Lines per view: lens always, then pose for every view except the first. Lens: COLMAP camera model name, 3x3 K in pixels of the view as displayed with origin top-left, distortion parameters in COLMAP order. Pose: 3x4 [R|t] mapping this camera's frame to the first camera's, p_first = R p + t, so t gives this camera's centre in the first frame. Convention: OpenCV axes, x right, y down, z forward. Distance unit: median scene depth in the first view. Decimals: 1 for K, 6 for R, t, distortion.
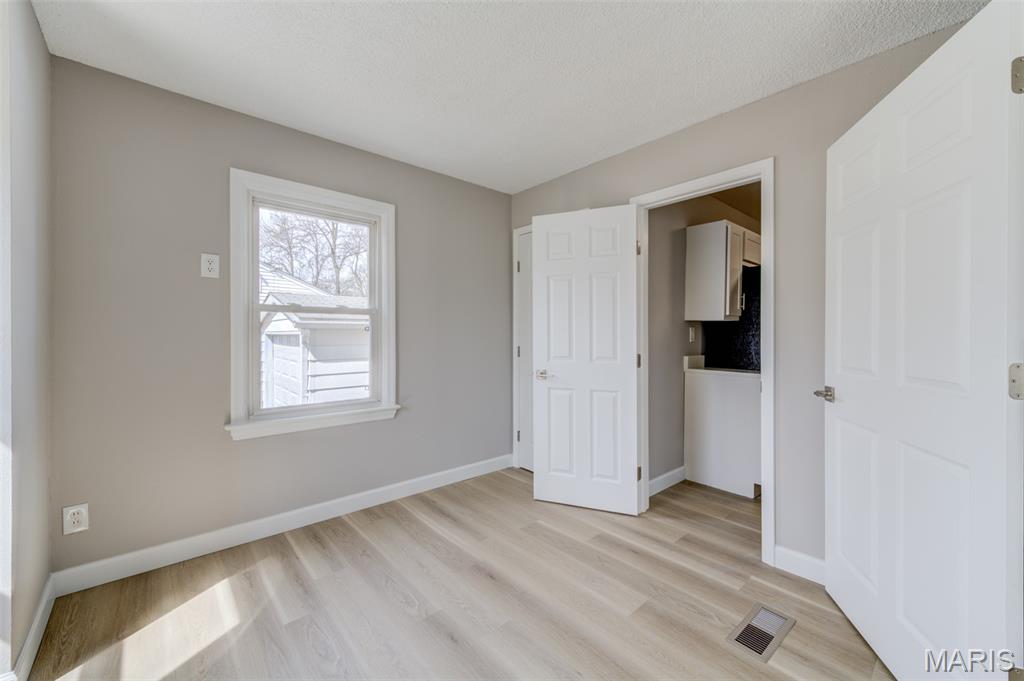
lens RADIAL K [[401.9, 0, 506.9], [0, 401.9, 335.9], [0, 0, 1]] dist [0.007977, -0.002641]
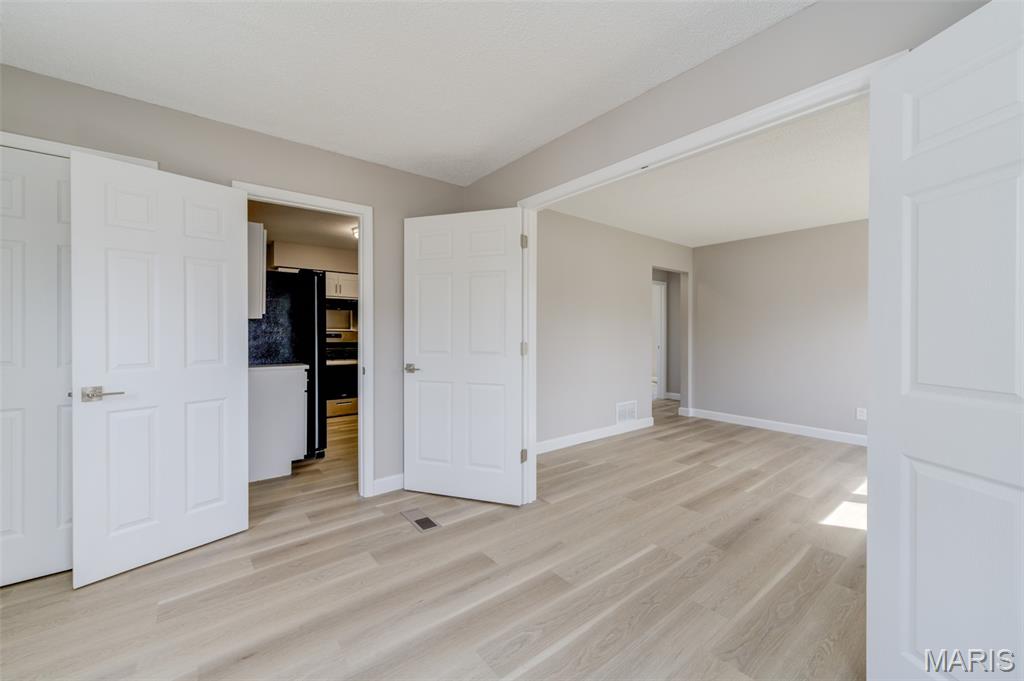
lens RADIAL K [[401.9, 0, 514.9], [0, 401.9, 330.3], [0, 0, 1]] dist [0.007977, -0.002641]
pose [[0.033865, 0.002009, 0.999424, -0.669518], [0.003686, 0.999991, -0.002135, -0.004959], [-0.999420, 0.003756, 0.033857, 0.410853]]
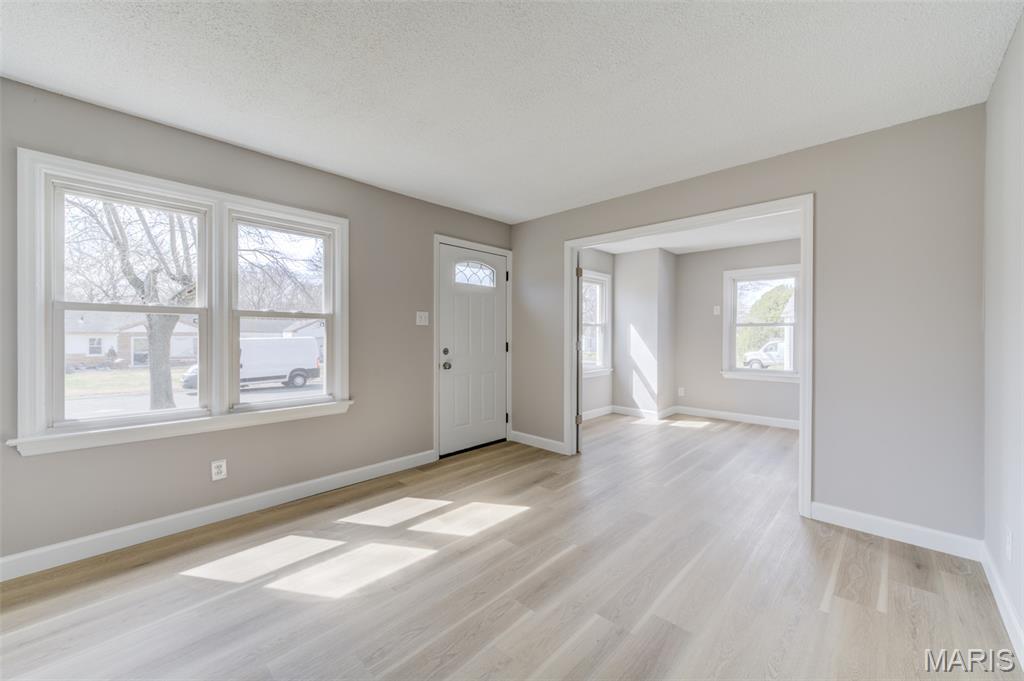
lens RADIAL K [[401.9, 0, 509.3], [0, 401.9, 338.7], [0, 0, 1]] dist [0.007977, -0.002641]
pose [[0.093711, 0.006887, -0.995576, 1.730797], [-0.008195, 0.999948, 0.006146, 0.008027], [0.995566, 0.007583, 0.093762, -0.591428]]
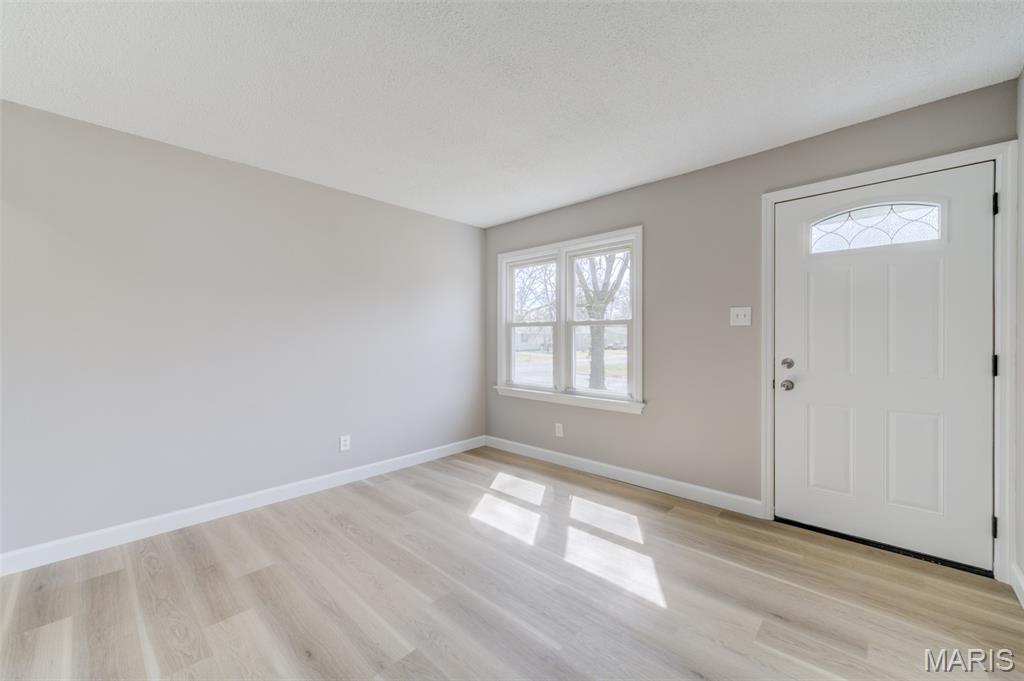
lens RADIAL K [[401.9, 0, 512.3], [0, 401.9, 340.8], [0, 0, 1]] dist [0.007977, -0.002641]
pose [[-0.995060, -0.000179, -0.099280, 0.874512], [-0.001383, 0.999926, 0.012056, -0.001973], [0.099271, 0.012133, -0.994986, 0.362928]]
